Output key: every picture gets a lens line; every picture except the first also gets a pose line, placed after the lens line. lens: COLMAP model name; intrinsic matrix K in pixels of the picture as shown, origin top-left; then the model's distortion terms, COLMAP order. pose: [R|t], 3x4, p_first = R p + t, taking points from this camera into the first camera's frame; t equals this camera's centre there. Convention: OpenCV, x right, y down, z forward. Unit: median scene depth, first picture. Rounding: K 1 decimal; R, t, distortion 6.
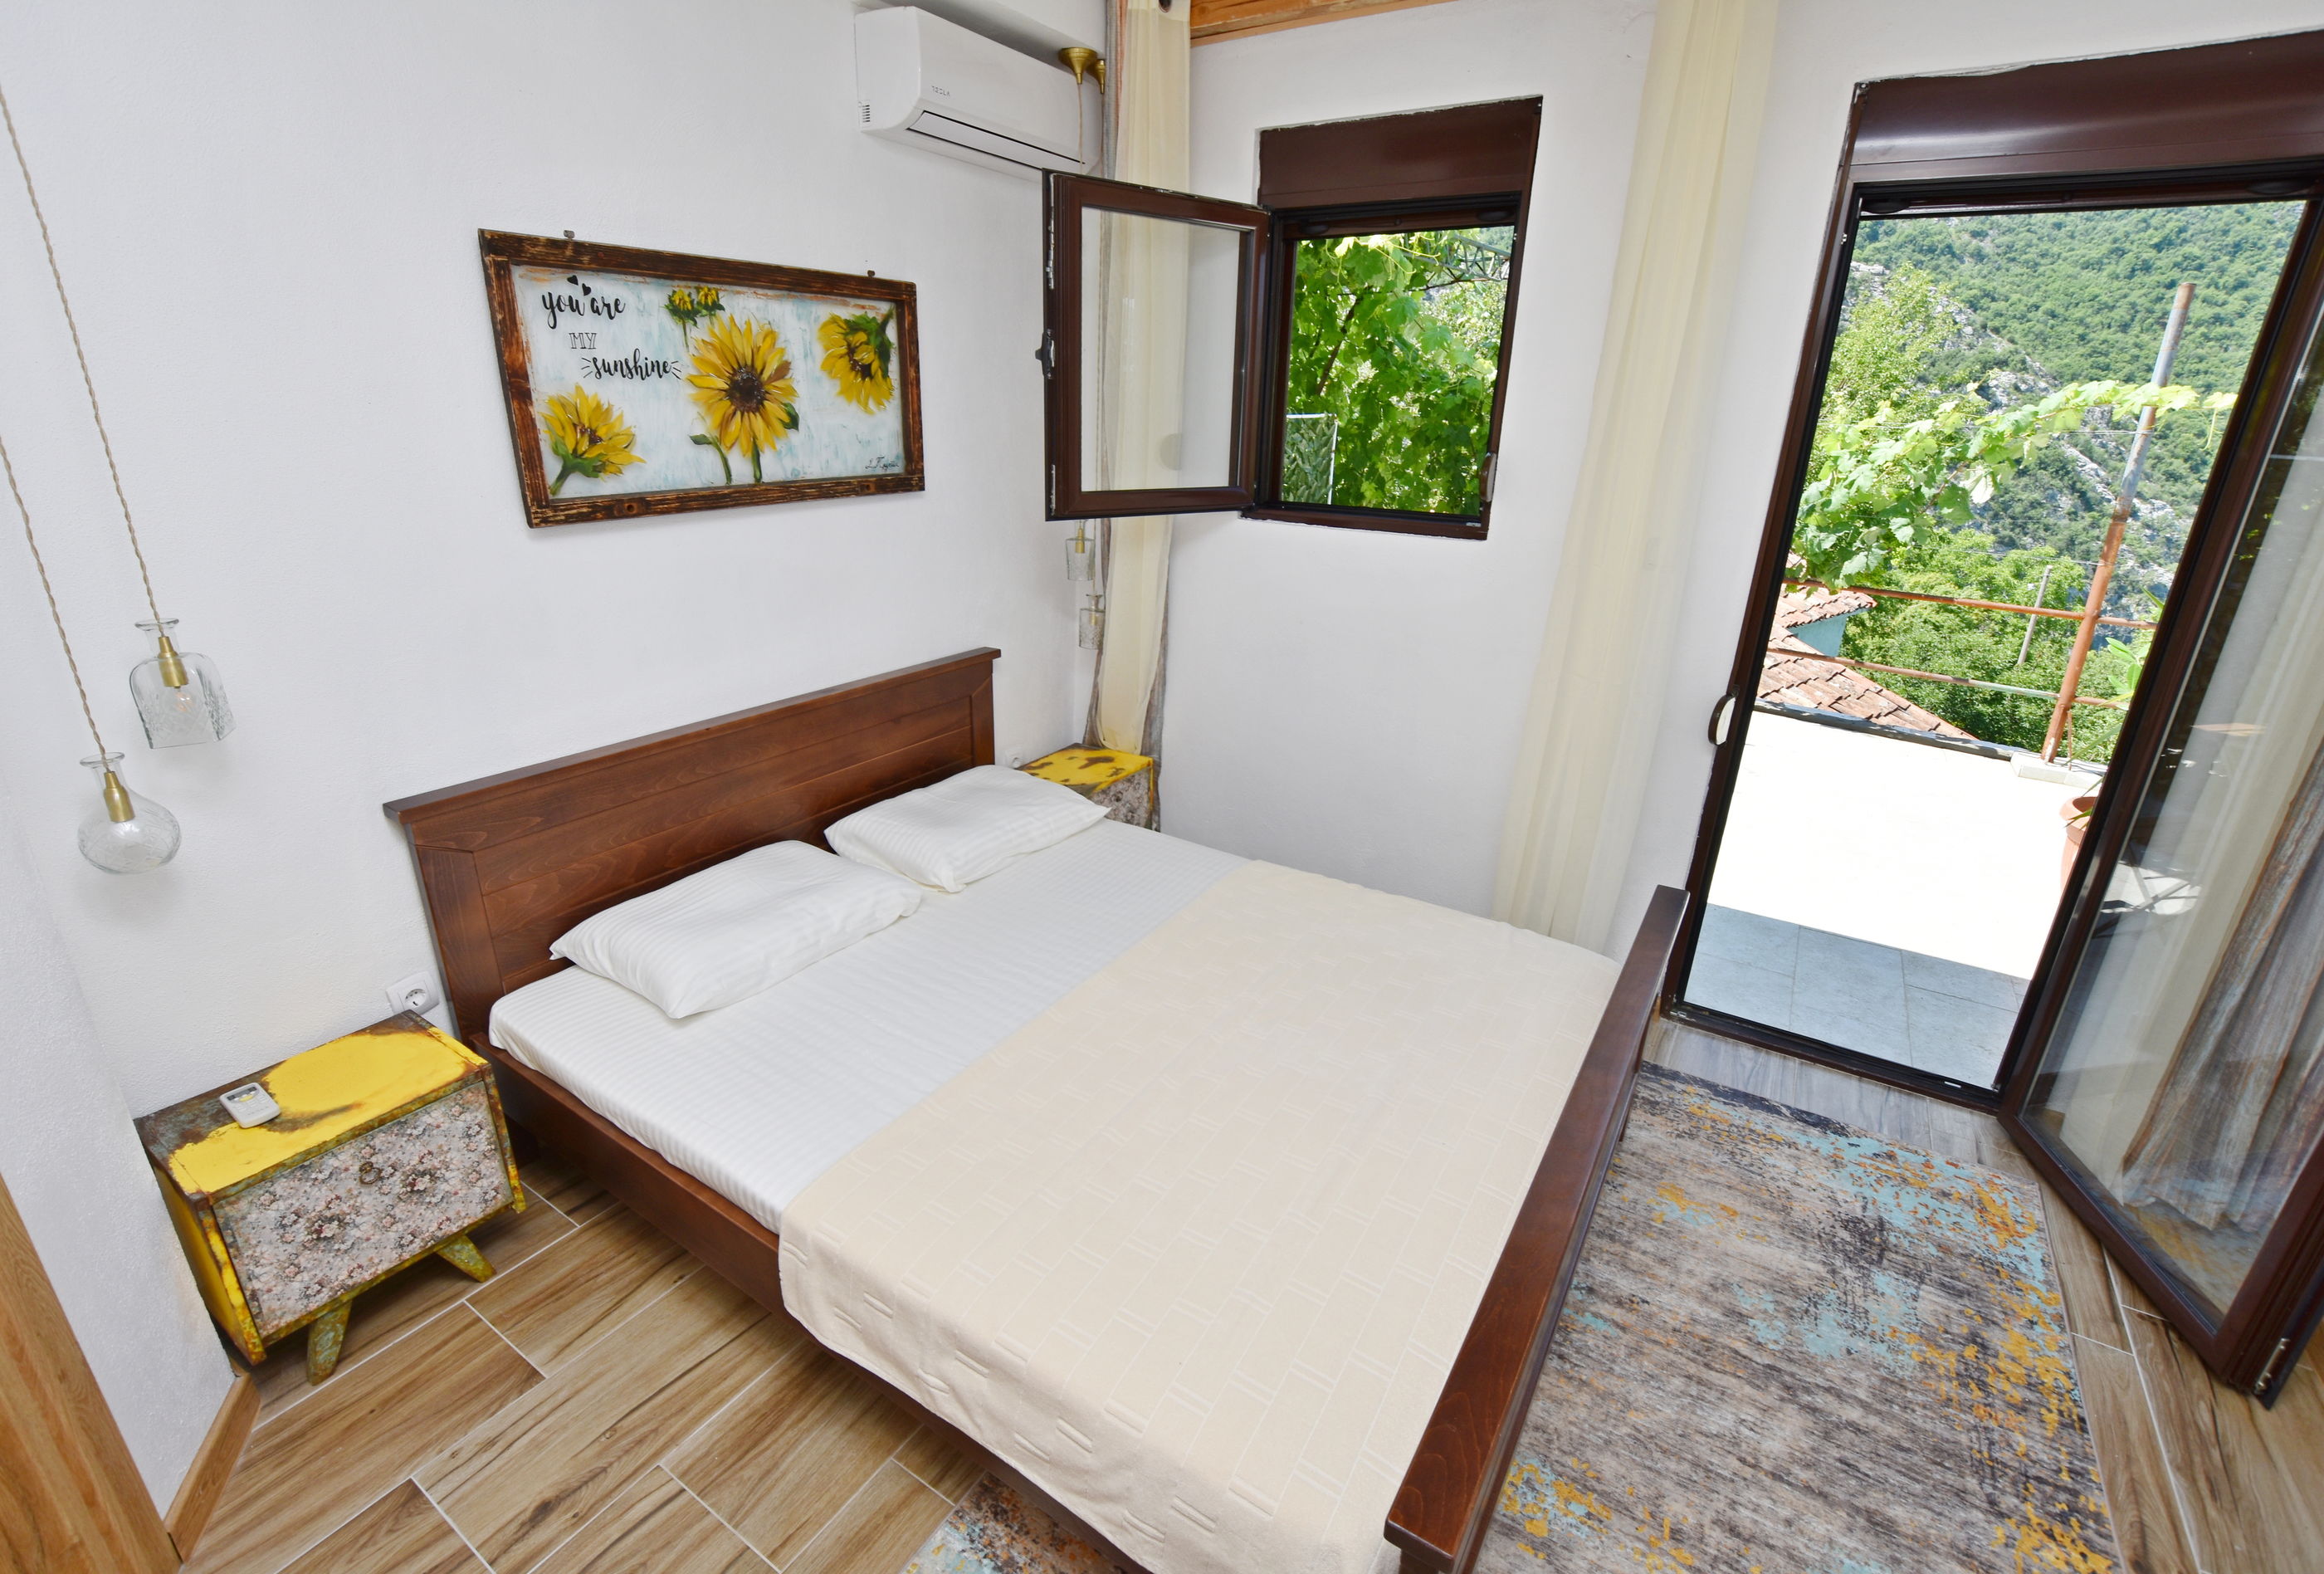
lens RADIAL K [[1041.6, 0, 1150.3], [0, 1041.6, 787.5], [0, 0, 1]] dist [-0.033820, 0.004199]
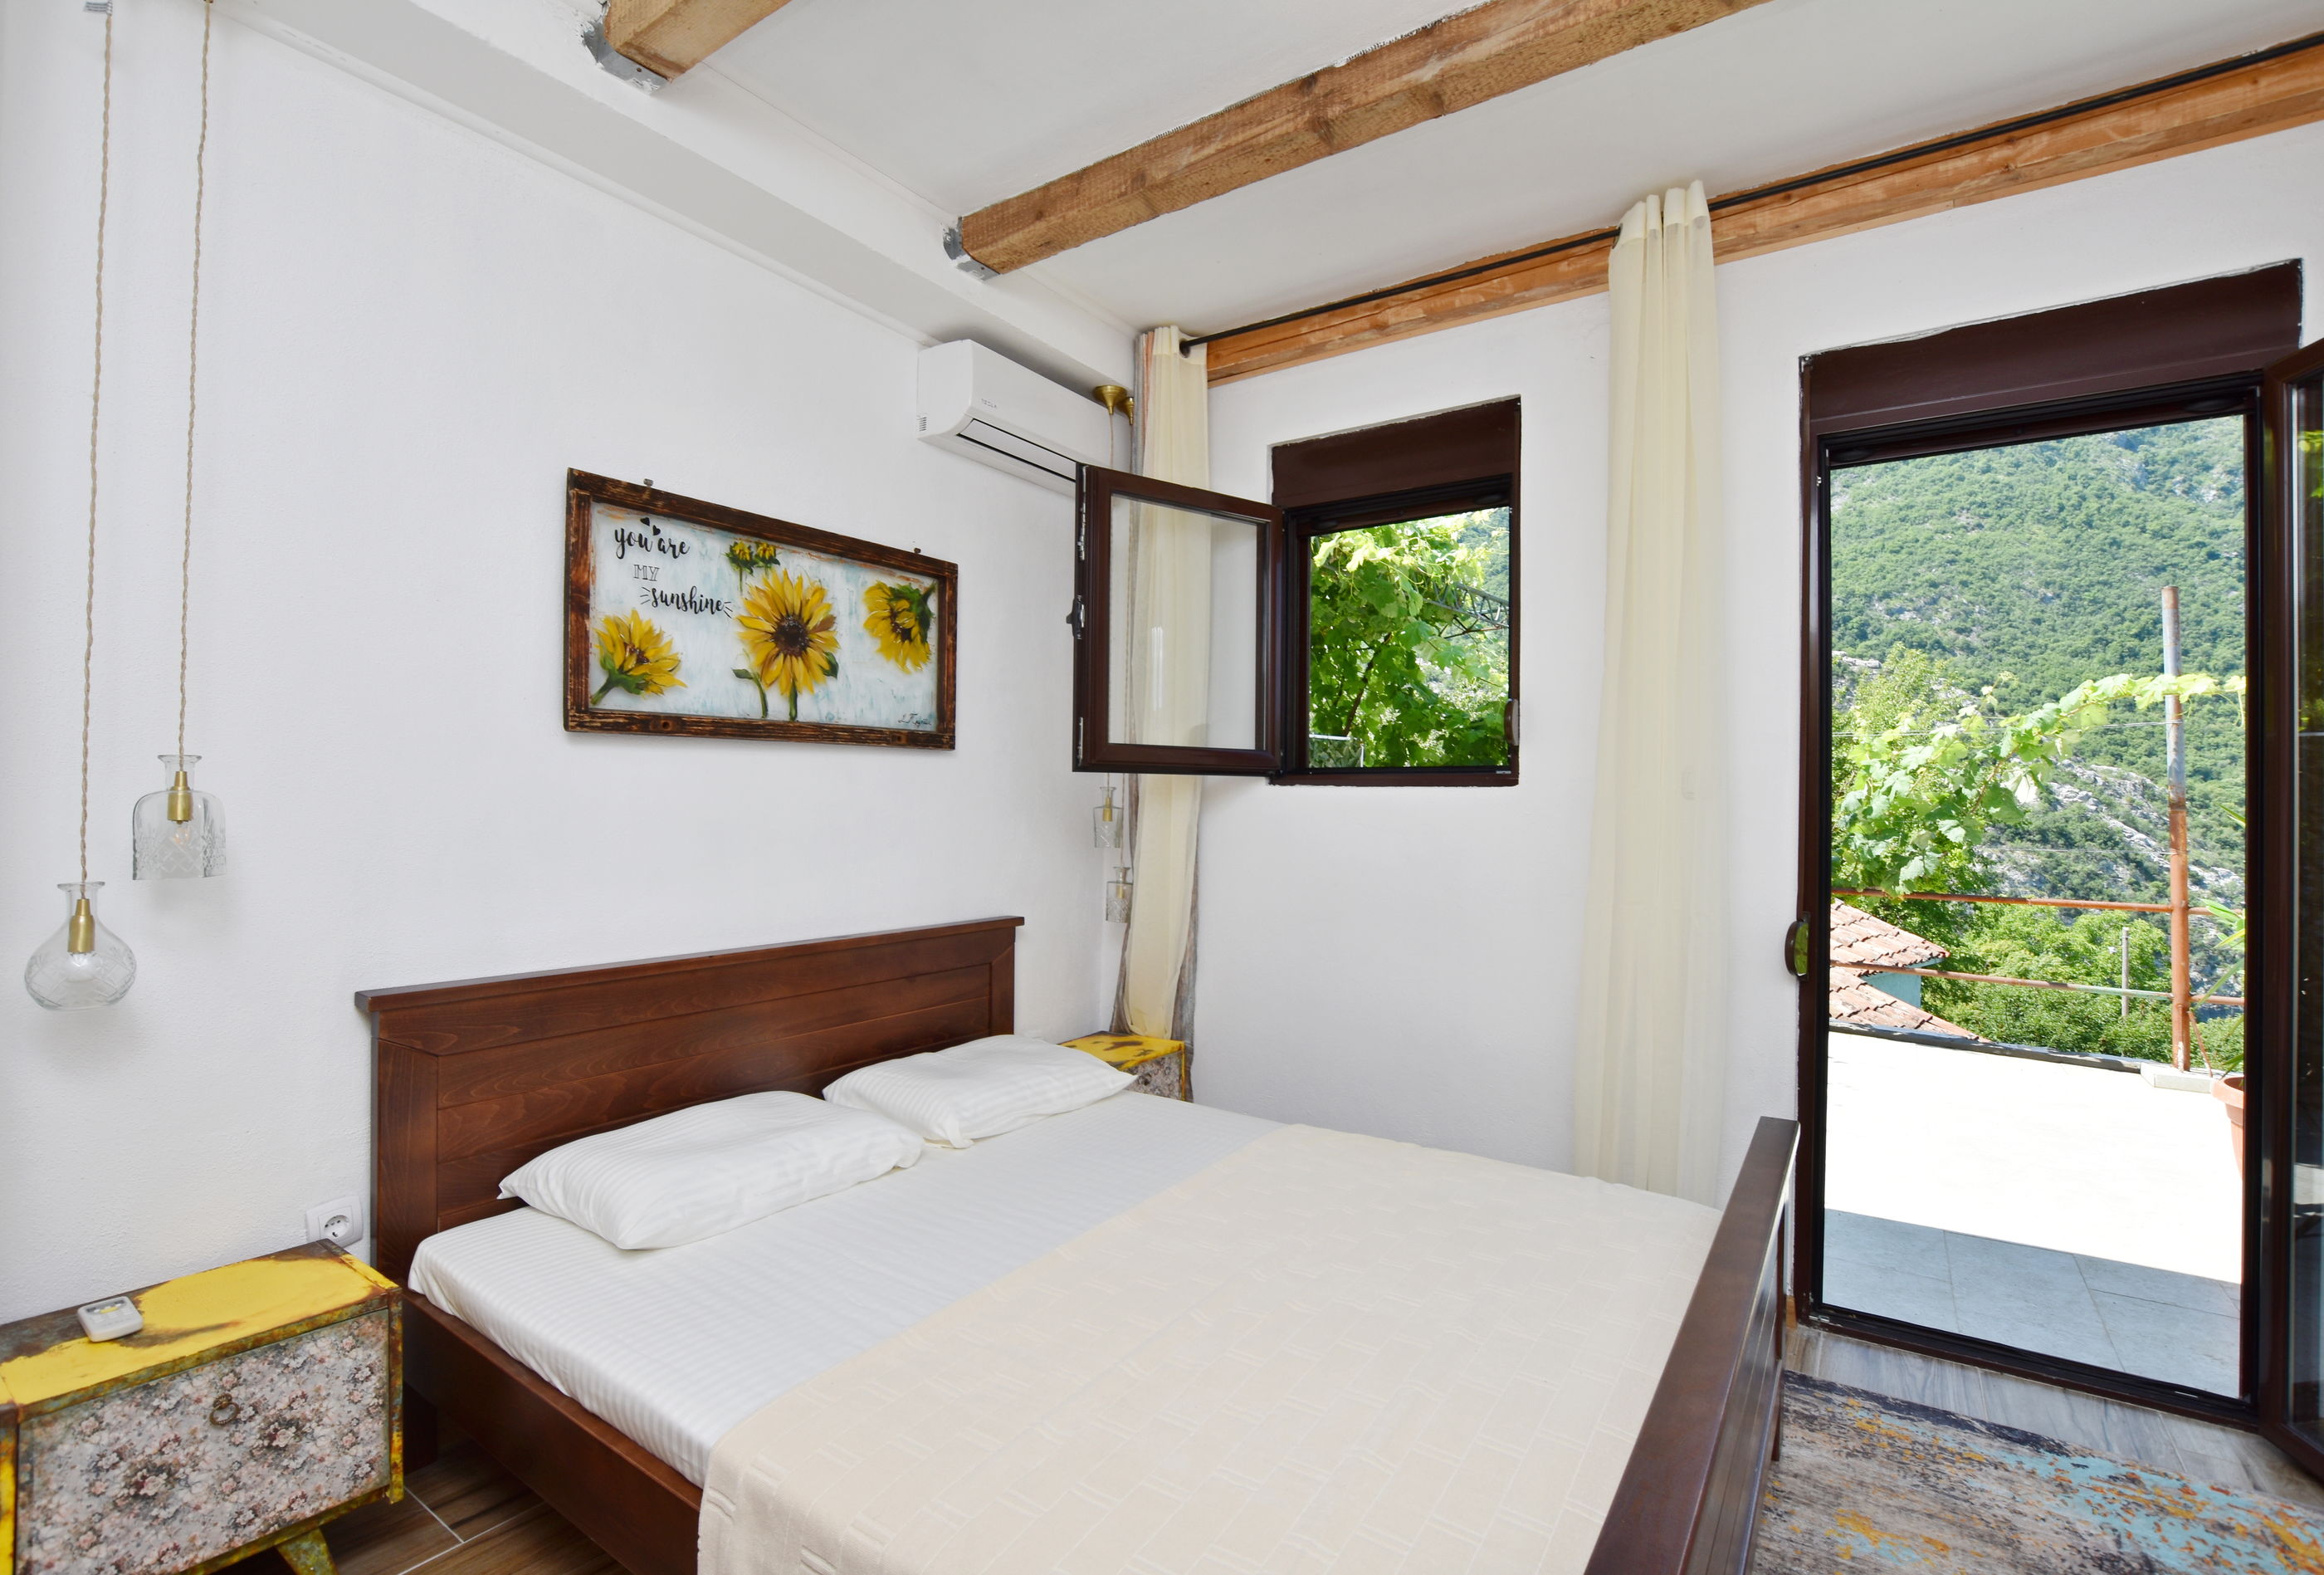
lens RADIAL K [[1071.1, 0, 1148.4], [0, 1071.1, 787.9], [0, 0, 1]] dist [-0.036948, 0.007376]
pose [[0.999341, -0.013055, -0.033879, 0.008319], [0.000086, 0.933968, -0.357357, 0.144692], [0.036307, 0.357118, 0.933353, 0.047930]]
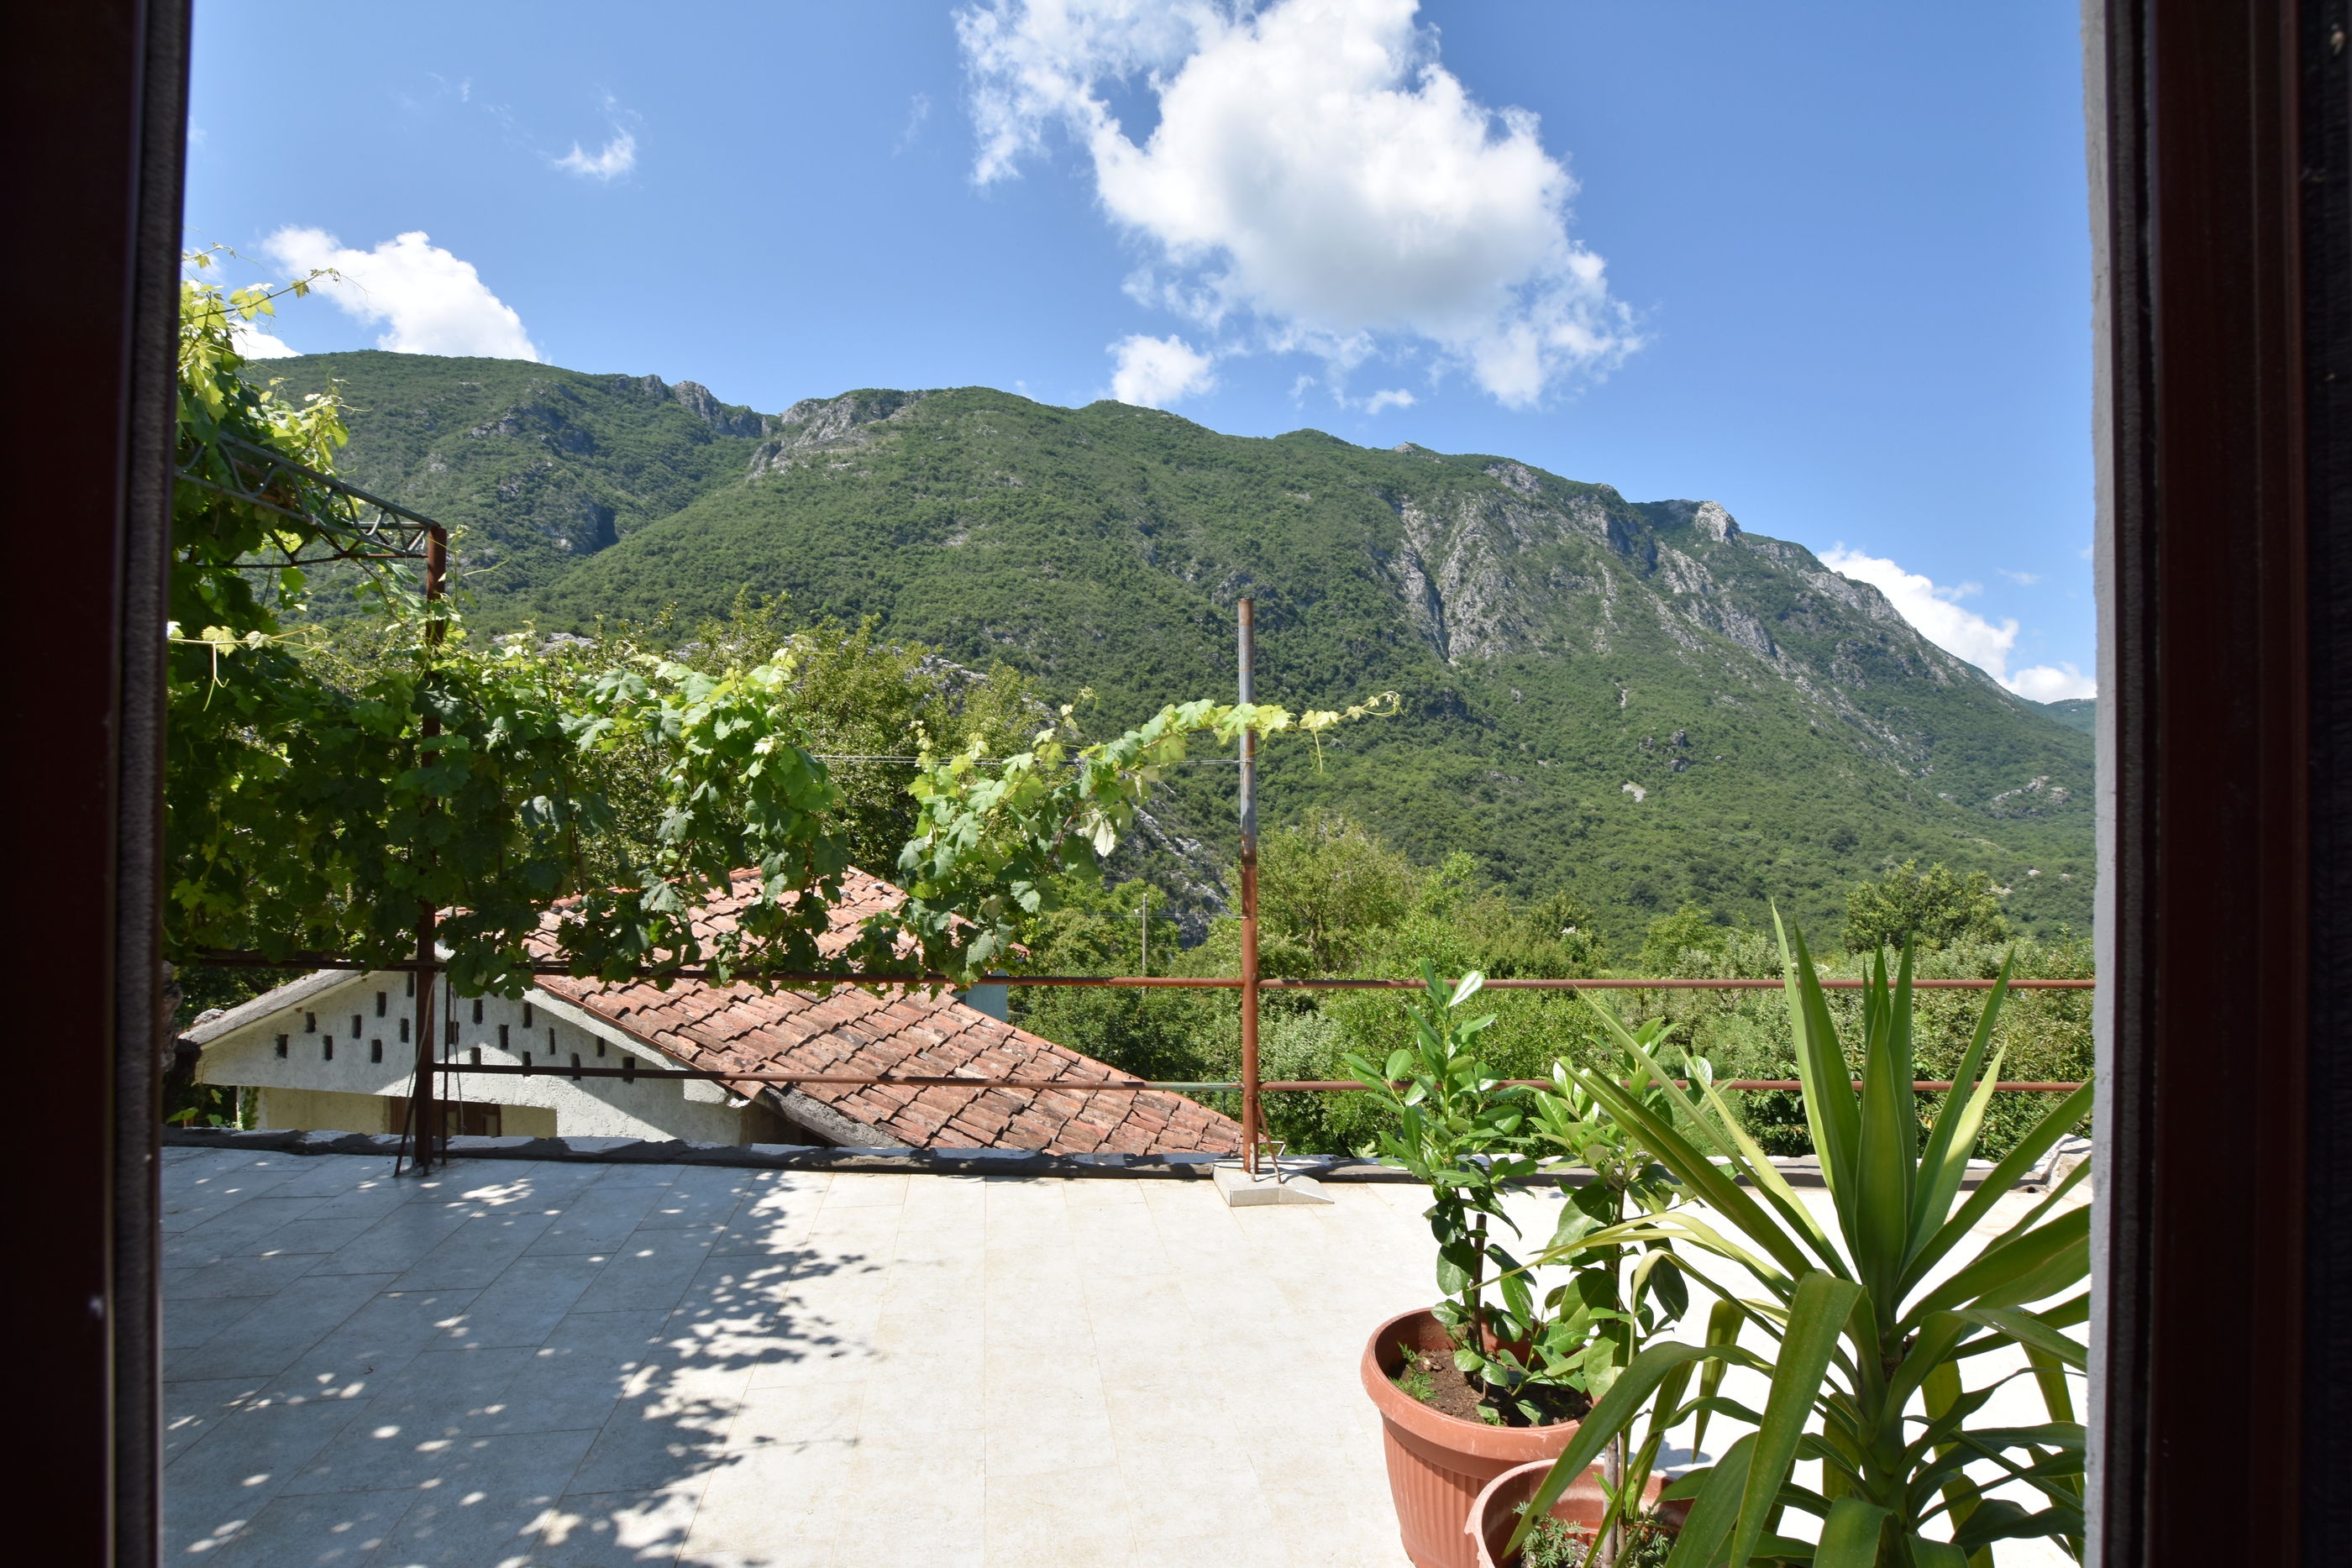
lens RADIAL K [[1039.1, 0, 1181.8], [0, 1039.1, 785.0], [0, 0, 1]] dist [-0.035082, 0.005524]
pose [[0.725754, -0.006579, 0.687923, 0.662927], [0.243816, 0.937508, -0.248258, -0.249352], [-0.643300, 0.347901, 0.682005, 0.854578]]
